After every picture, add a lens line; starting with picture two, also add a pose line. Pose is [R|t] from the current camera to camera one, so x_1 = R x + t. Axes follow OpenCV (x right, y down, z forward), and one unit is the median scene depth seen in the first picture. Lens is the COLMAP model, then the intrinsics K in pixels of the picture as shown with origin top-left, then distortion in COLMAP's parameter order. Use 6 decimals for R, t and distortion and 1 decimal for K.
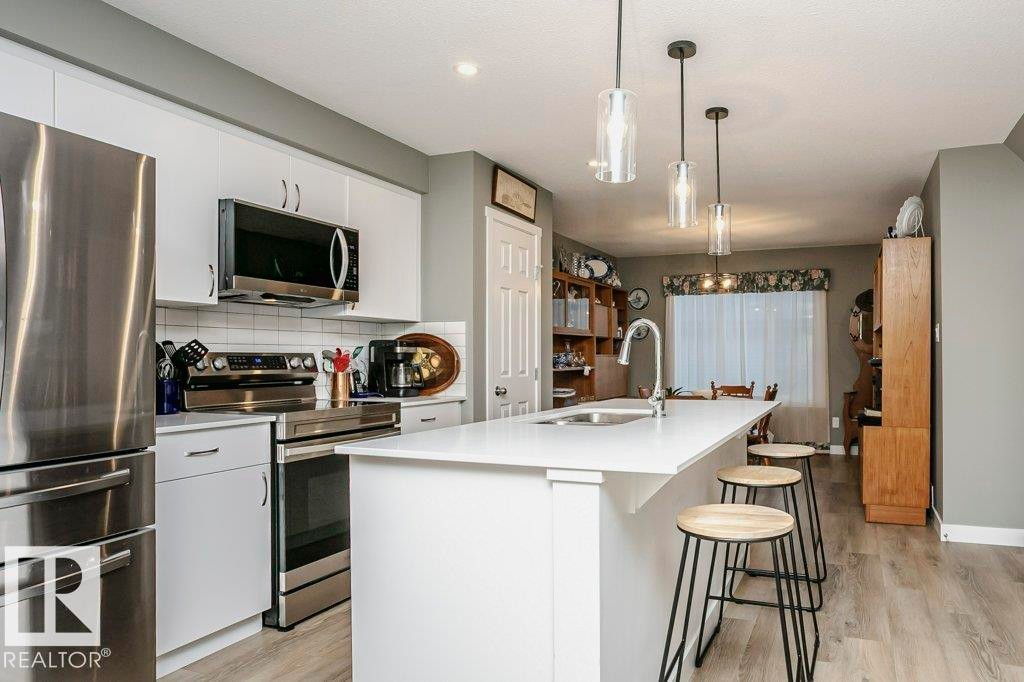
lens RADIAL K [[657.0, 0, 616.1], [0, 657.0, 351.2], [0, 0, 1]] dist [-0.038070, 0.011805]
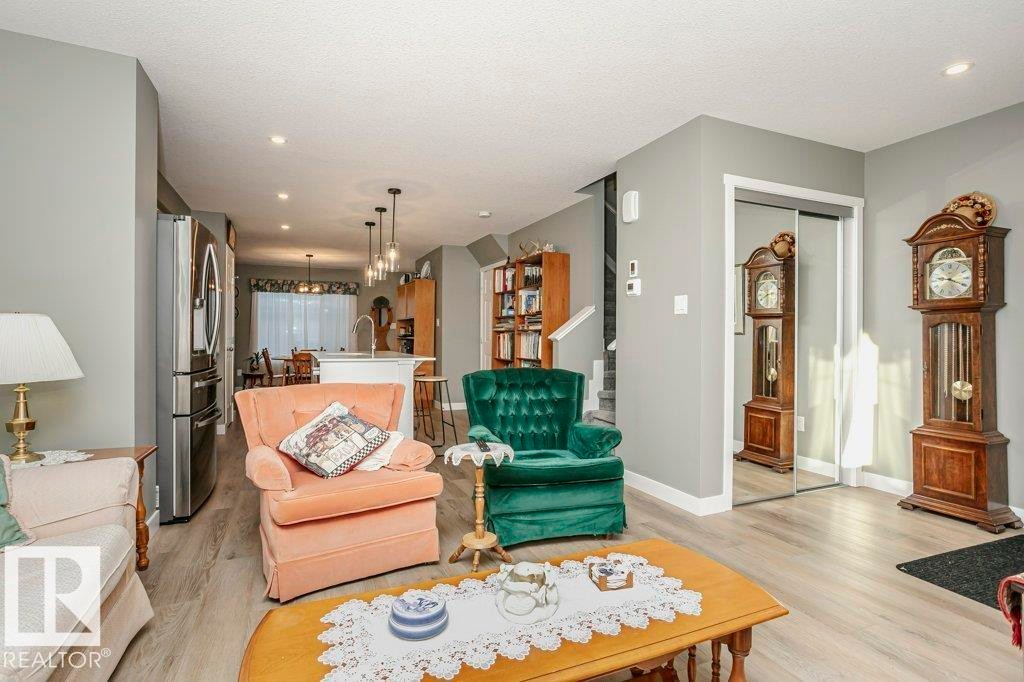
lens RADIAL K [[503.8, 0, 516.8], [0, 503.8, 338.2], [0, 0, 1]] dist [-0.035189, 0.012415]
pose [[0.719660, 0.003983, 0.694315, -0.548295], [-0.014039, 0.999863, 0.008815, 0.009072], [-0.694185, -0.016091, 0.719617, -0.491239]]
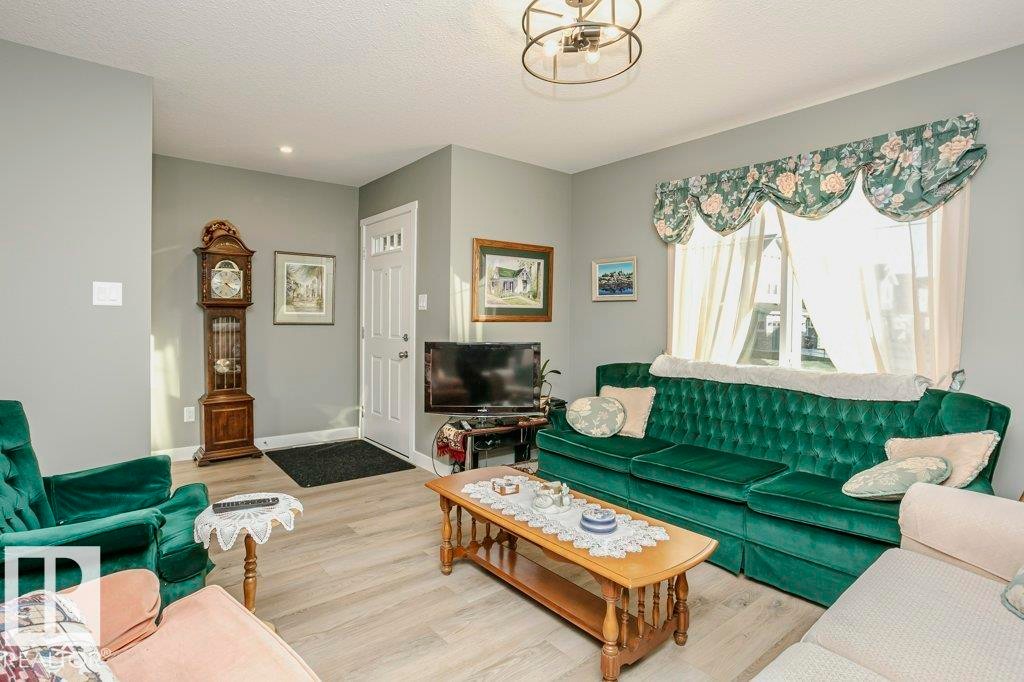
lens RADIAL K [[538.6, 0, 471.8], [0, 538.6, 321.0], [0, 0, 1]] dist [-0.032308, 0.023474]
pose [[-0.829730, -0.010217, 0.558071, -0.581714], [-0.014893, 0.999882, -0.003837, -0.009628], [-0.557966, -0.011495, -0.829784, 0.183357]]
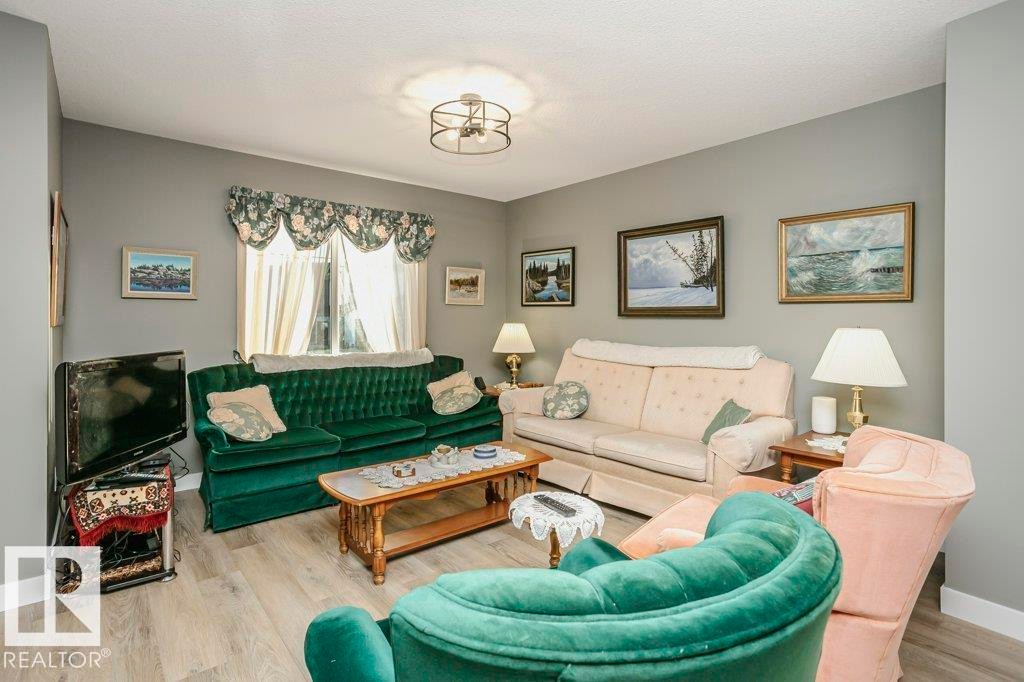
lens RADIAL K [[514.9, 0, 498.5], [0, 514.9, 316.9], [0, 0, 1]] dist [-0.046972, 0.009438]
pose [[-0.506812, -0.005398, -0.862040, 0.167570], [0.007092, 0.999920, -0.010431, -0.012653], [0.862028, -0.011401, -0.506733, 0.088415]]
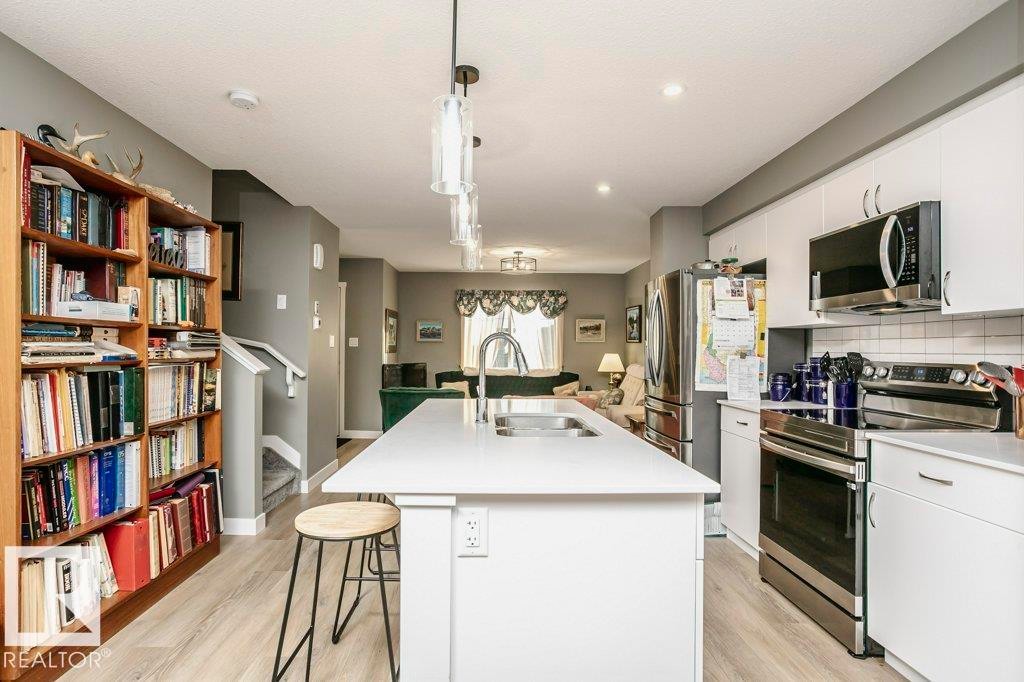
lens RADIAL K [[538.6, 0, 492.5], [0, 538.6, 345.6], [0, 0, 1]] dist [-0.032308, 0.023474]
pose [[-0.935739, -0.005872, -0.352646, 0.230950], [-0.000370, 0.999877, -0.015667, -0.008382], [0.352694, -0.014529, -0.935626, 1.148130]]
